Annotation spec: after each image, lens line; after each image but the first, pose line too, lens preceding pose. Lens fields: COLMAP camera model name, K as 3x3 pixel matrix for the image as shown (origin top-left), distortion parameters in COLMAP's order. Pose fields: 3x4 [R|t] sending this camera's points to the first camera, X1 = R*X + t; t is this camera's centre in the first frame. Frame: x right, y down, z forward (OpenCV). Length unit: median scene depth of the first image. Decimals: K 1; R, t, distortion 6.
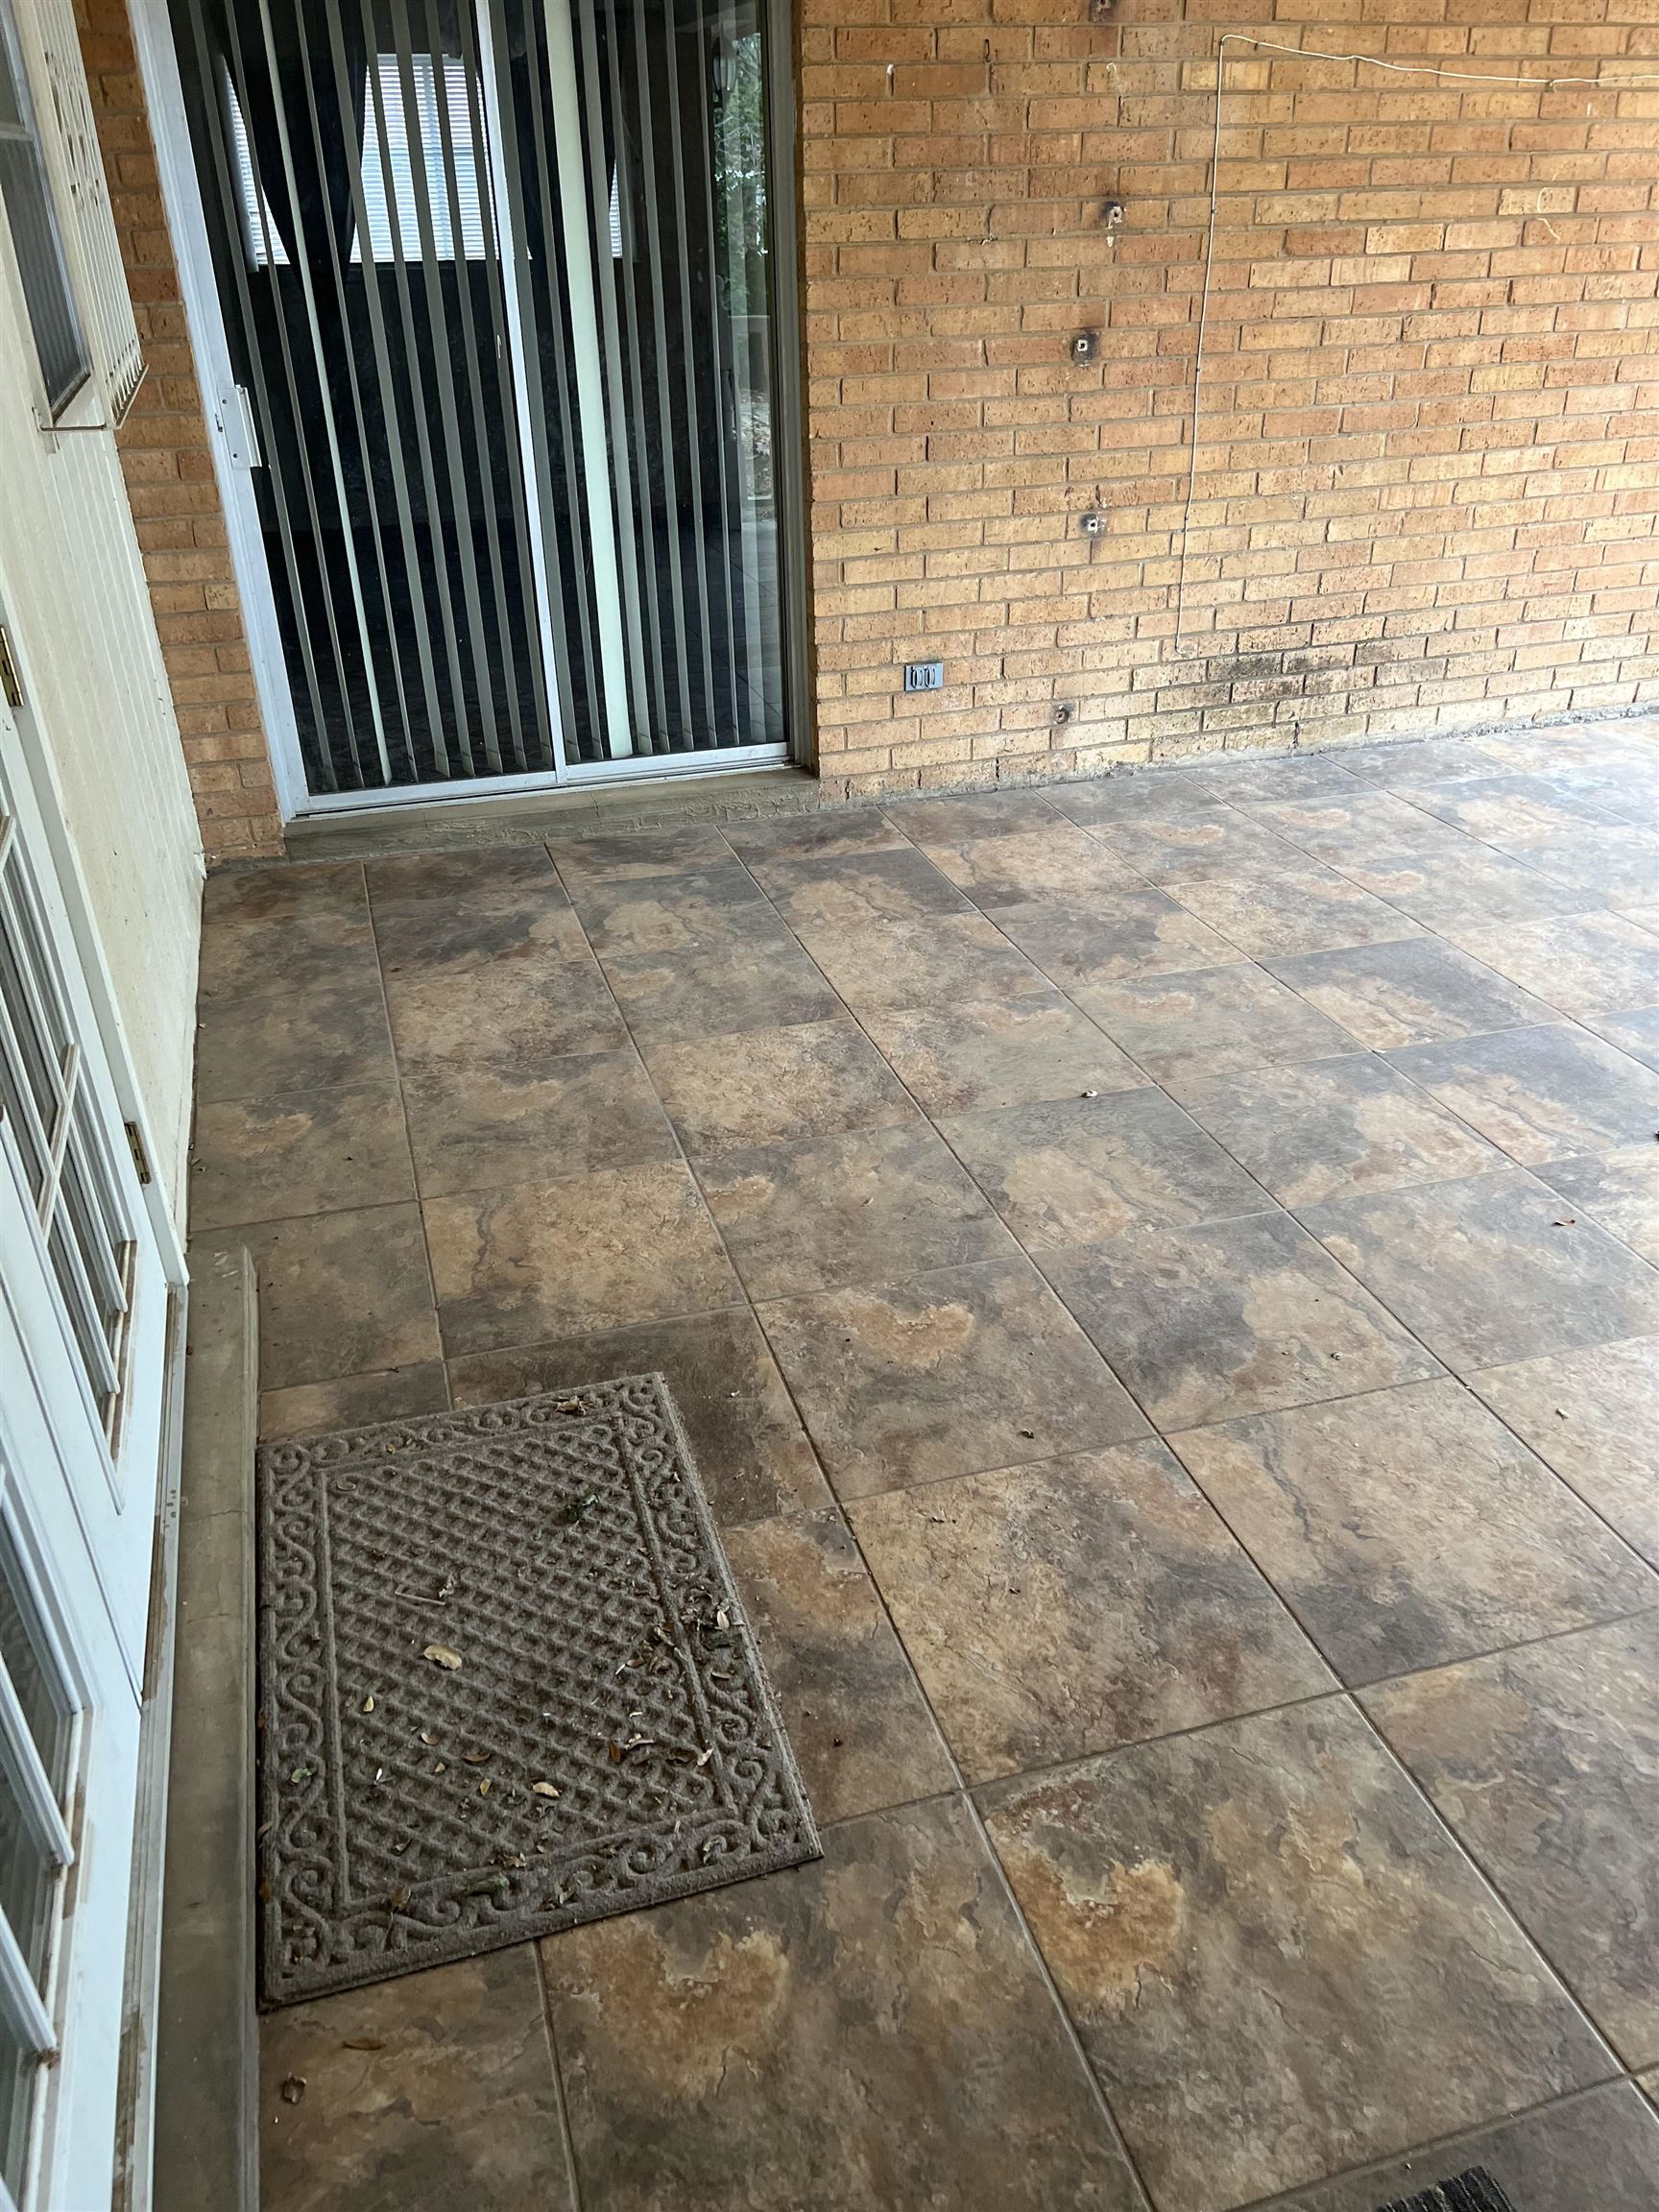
lens RADIAL K [[1650.7, 0, 820.0], [0, 1650.7, 1115.6], [0, 0, 1]] dist [0.075783, -0.085690]
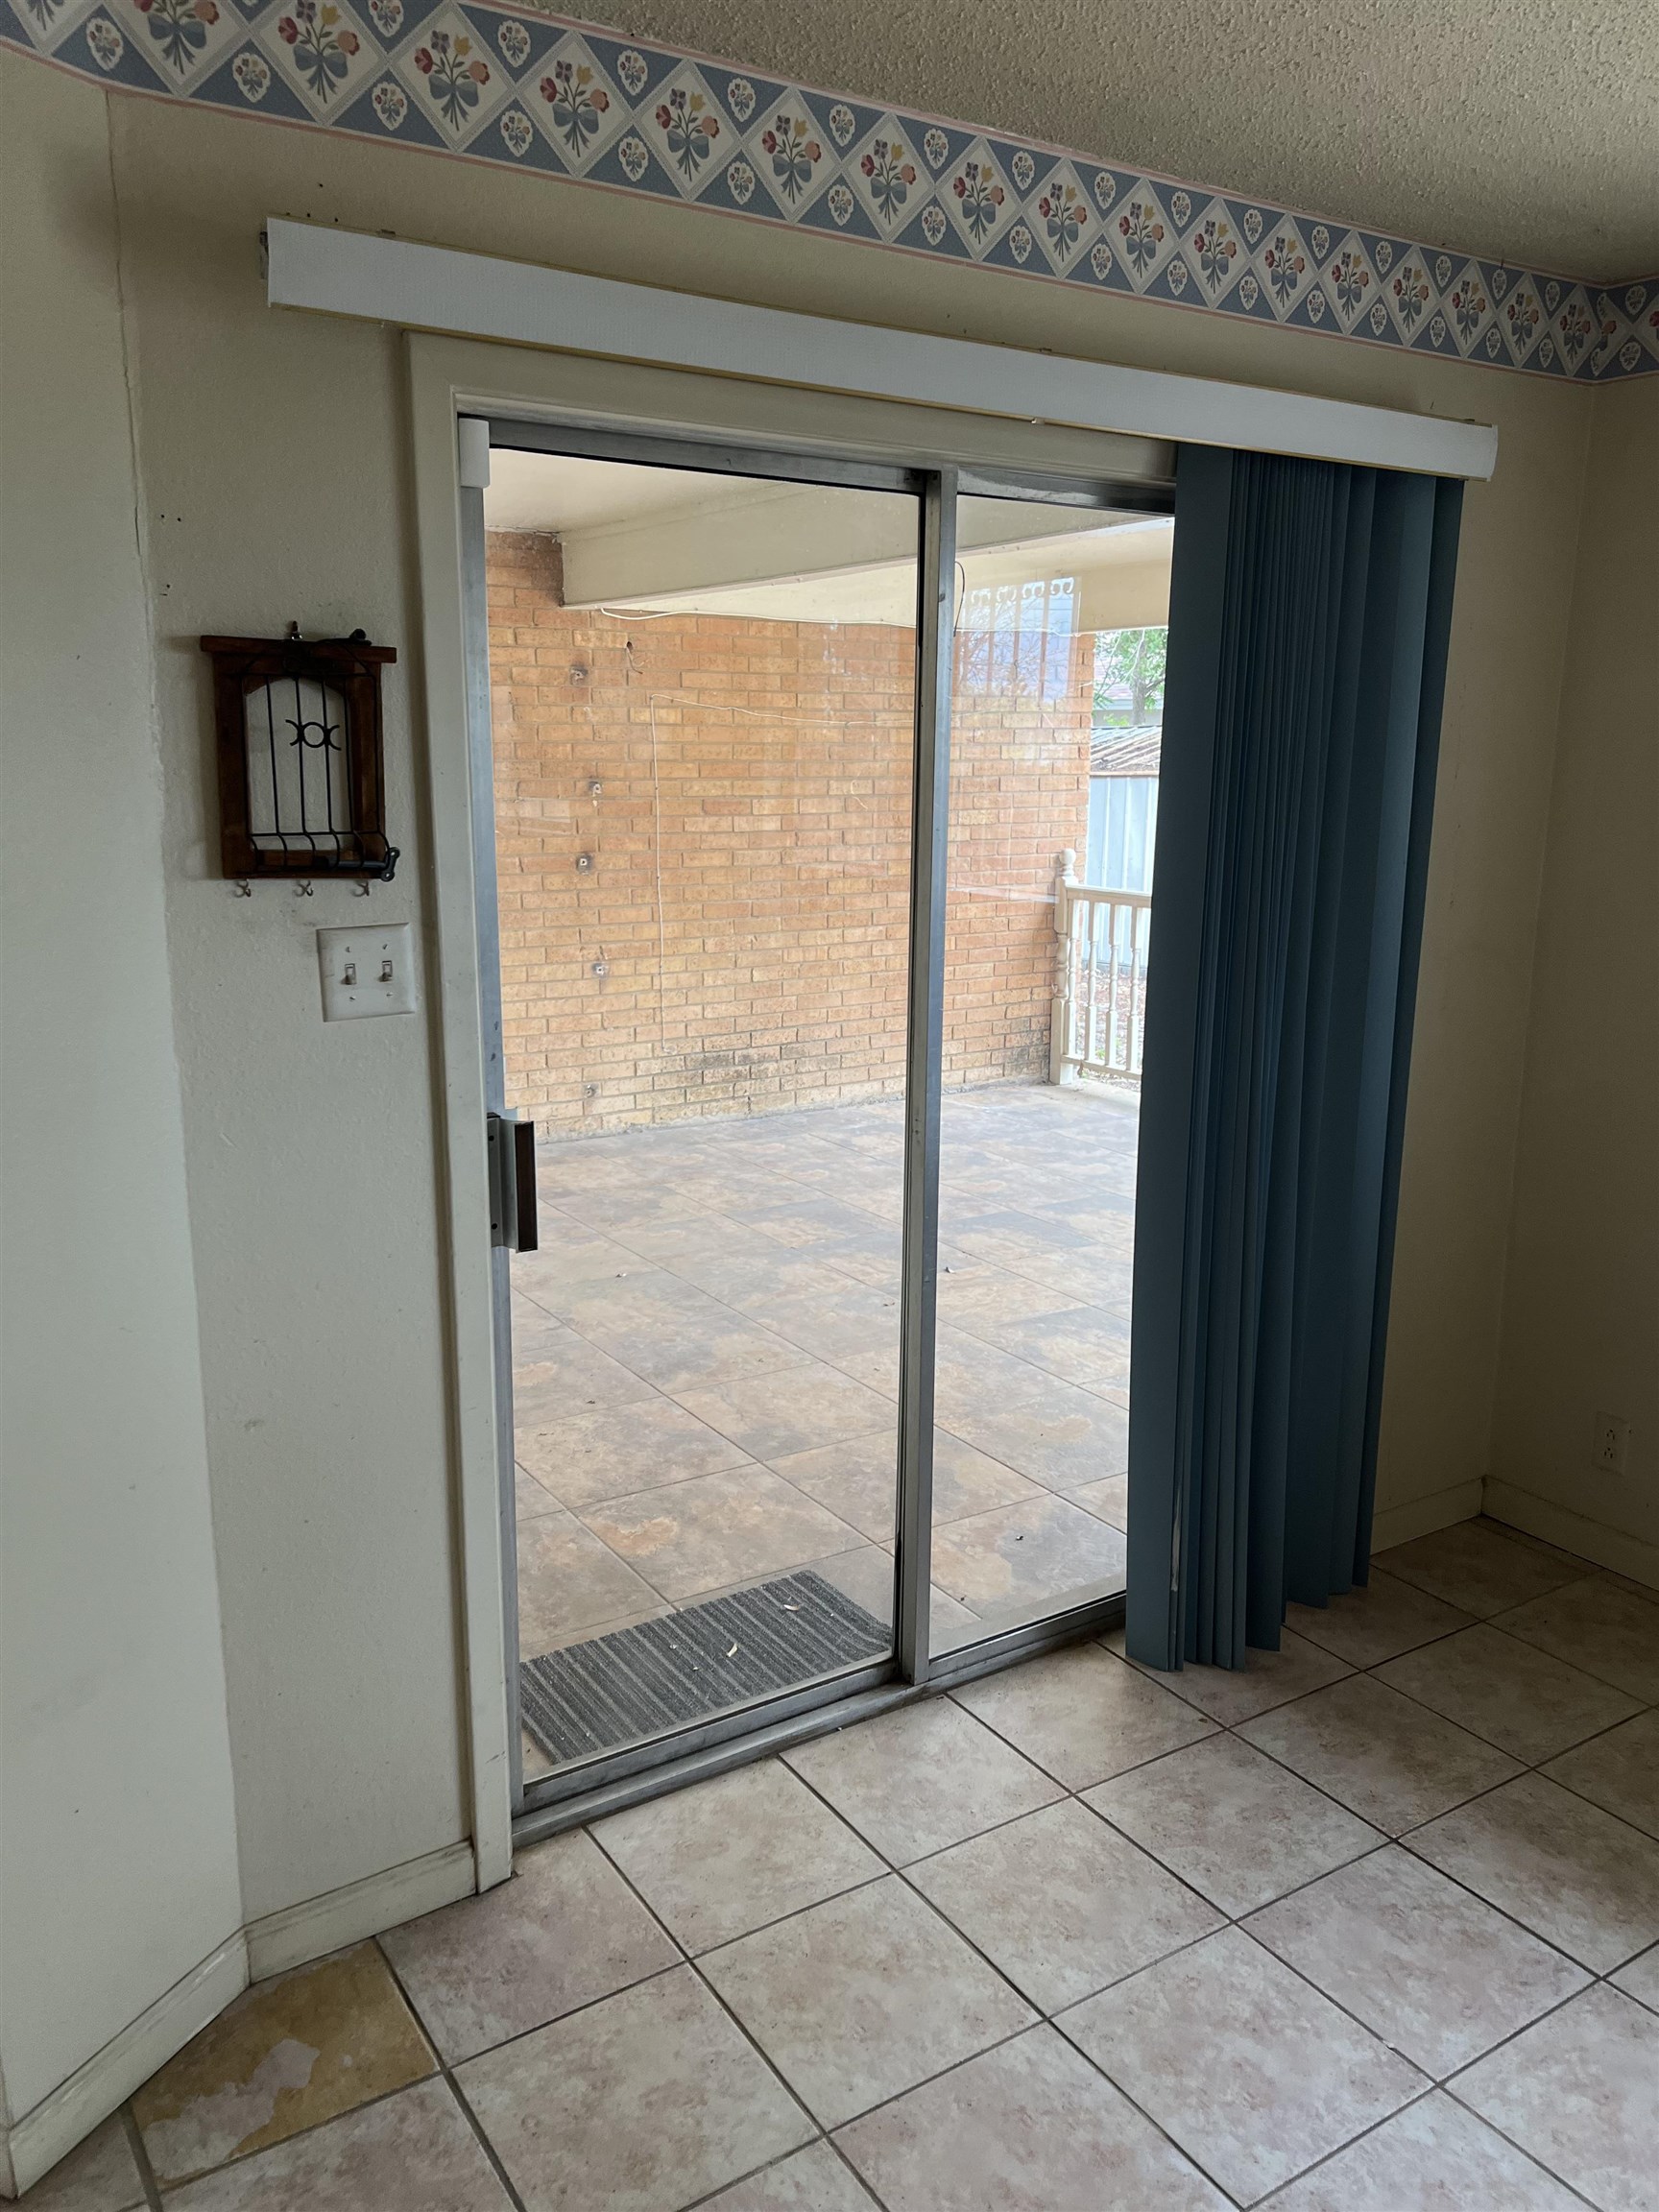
lens RADIAL K [[1650.7, 0, 820.0], [0, 1650.7, 1115.6], [0, 0, 1]] dist [0.075783, -0.085690]
pose [[0.962372, -0.035355, 0.269425, -0.055311], [0.113266, 0.953452, -0.279463, 0.221229], [-0.247003, 0.299464, 0.921581, -0.408366]]
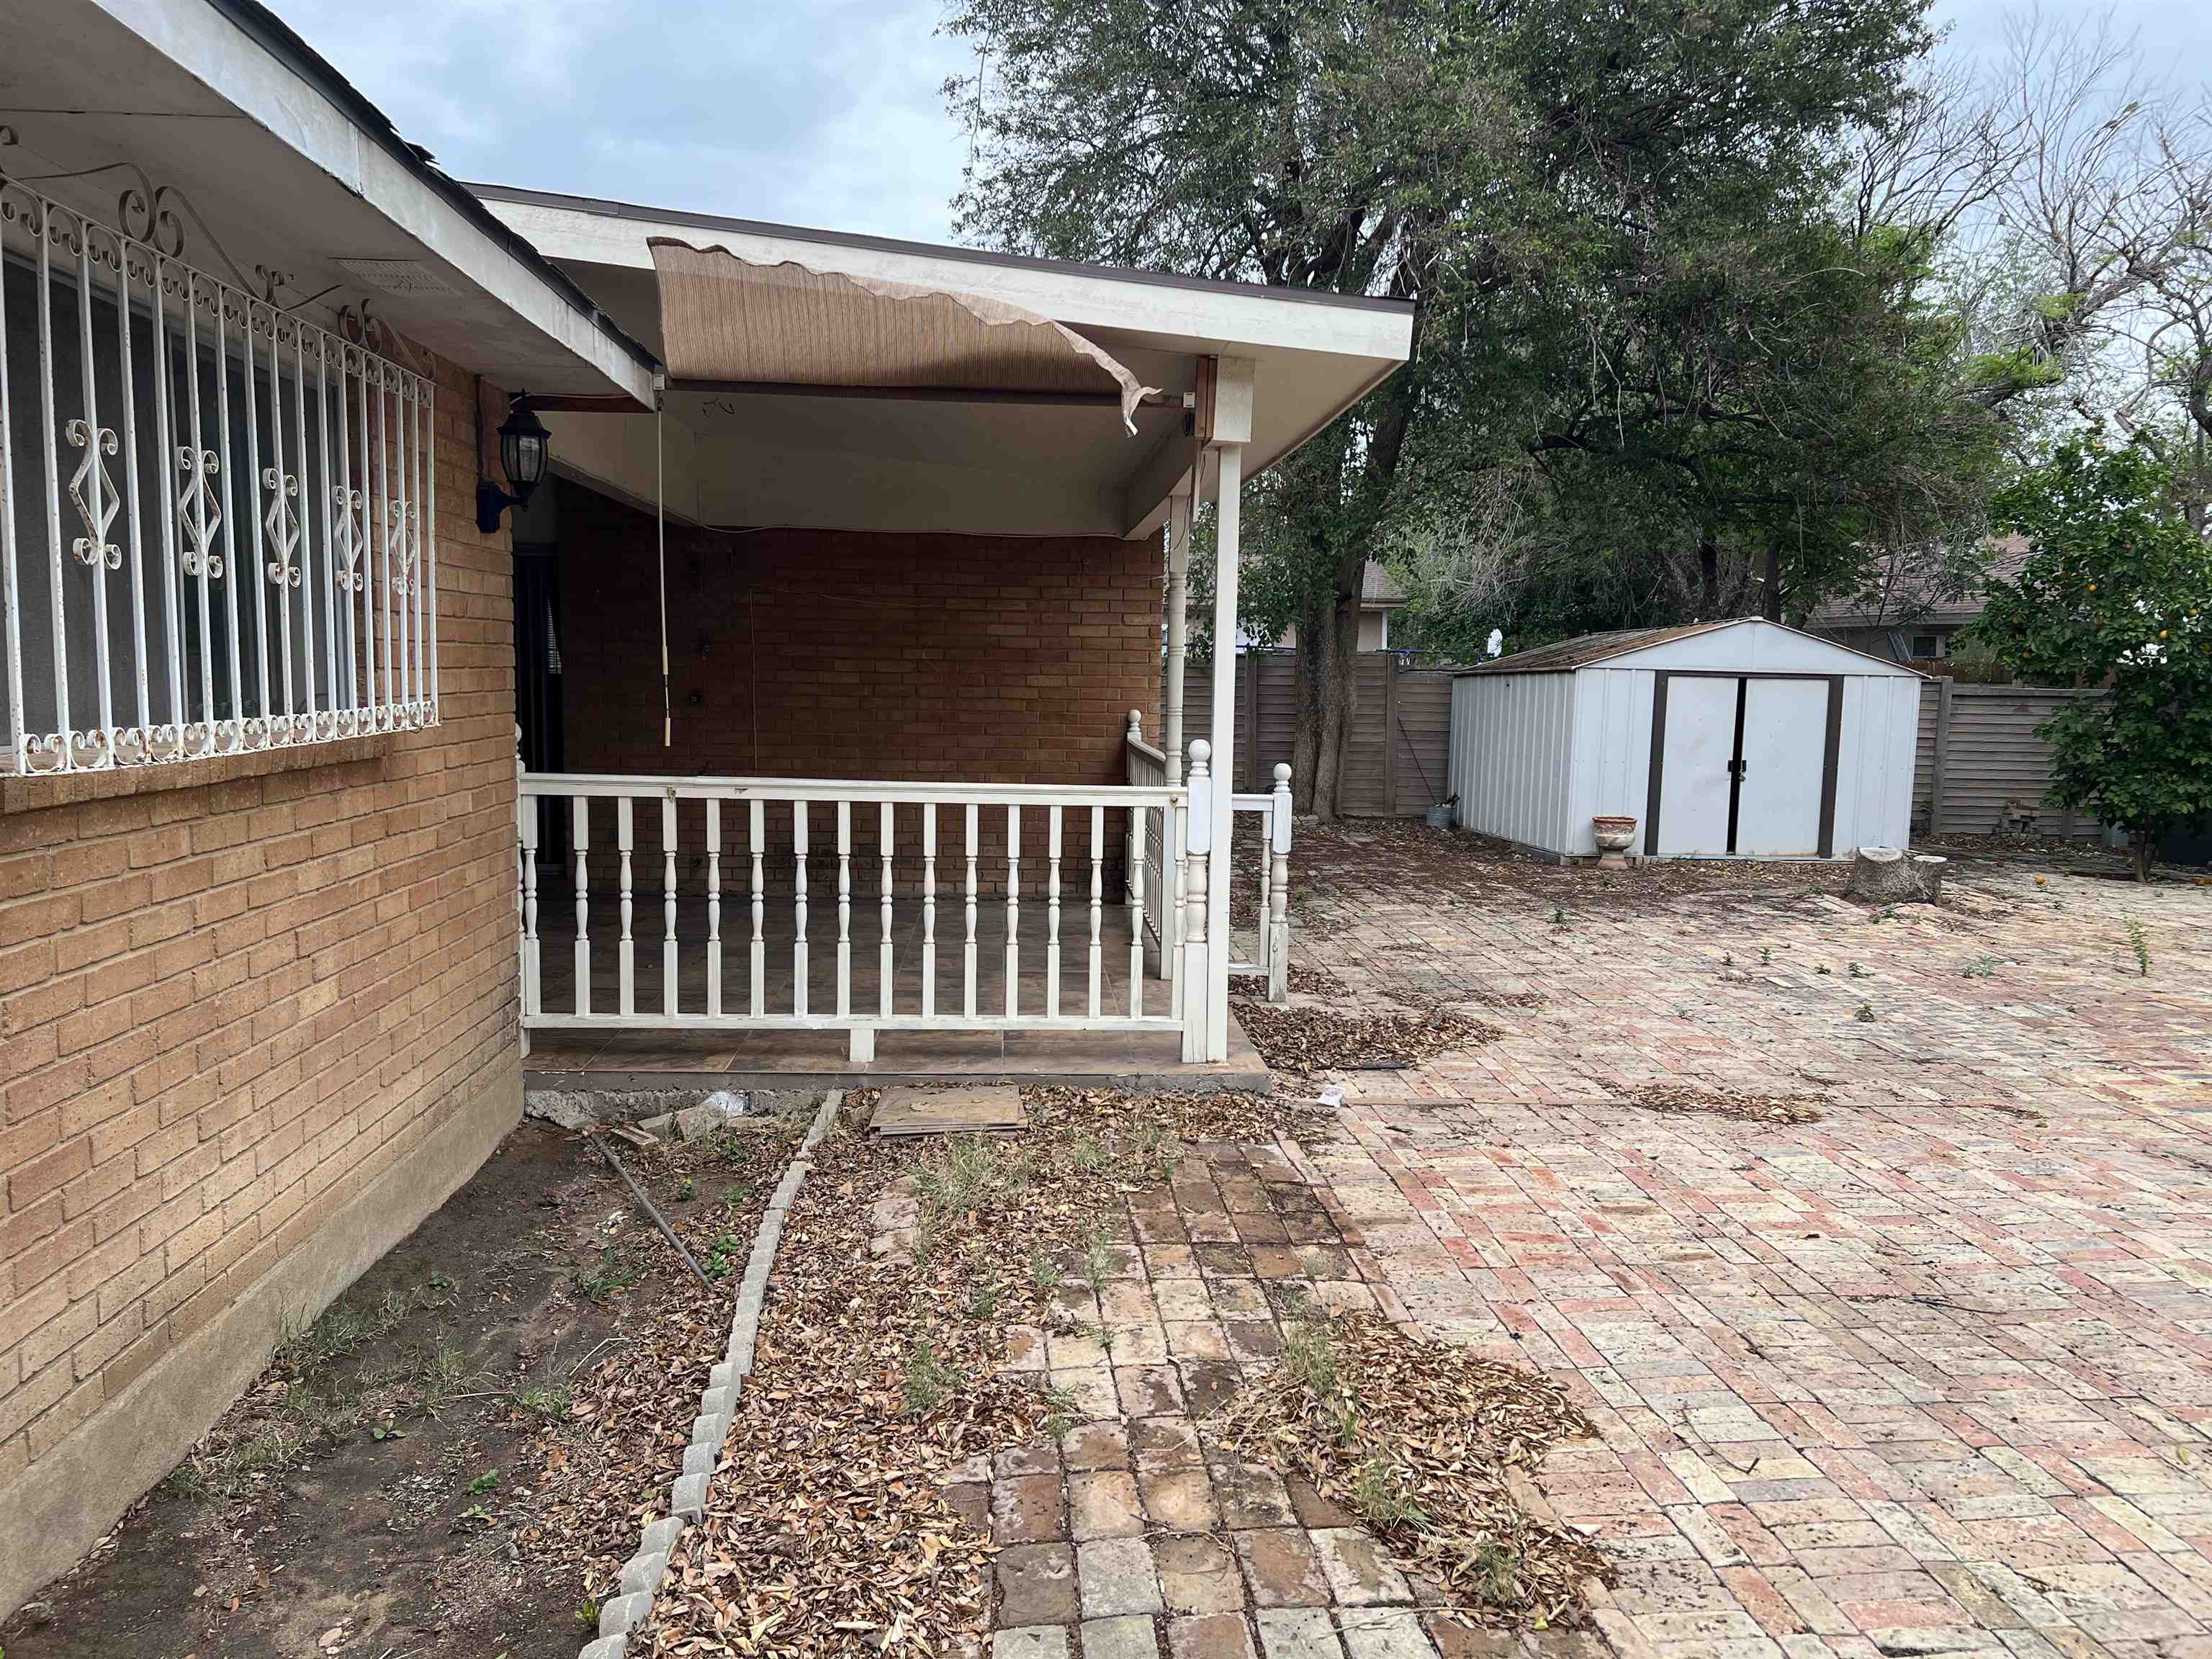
lens RADIAL K [[1650.7, 0, 1104.8], [0, 1650.7, 868.3], [0, 0, 1]] dist [0.075783, -0.085690]
pose [[0.975037, 0.064471, -0.212479, 1.142767], [-0.140598, 0.919907, -0.366065, 0.474223], [0.171860, 0.386801, 0.906007, -0.815206]]
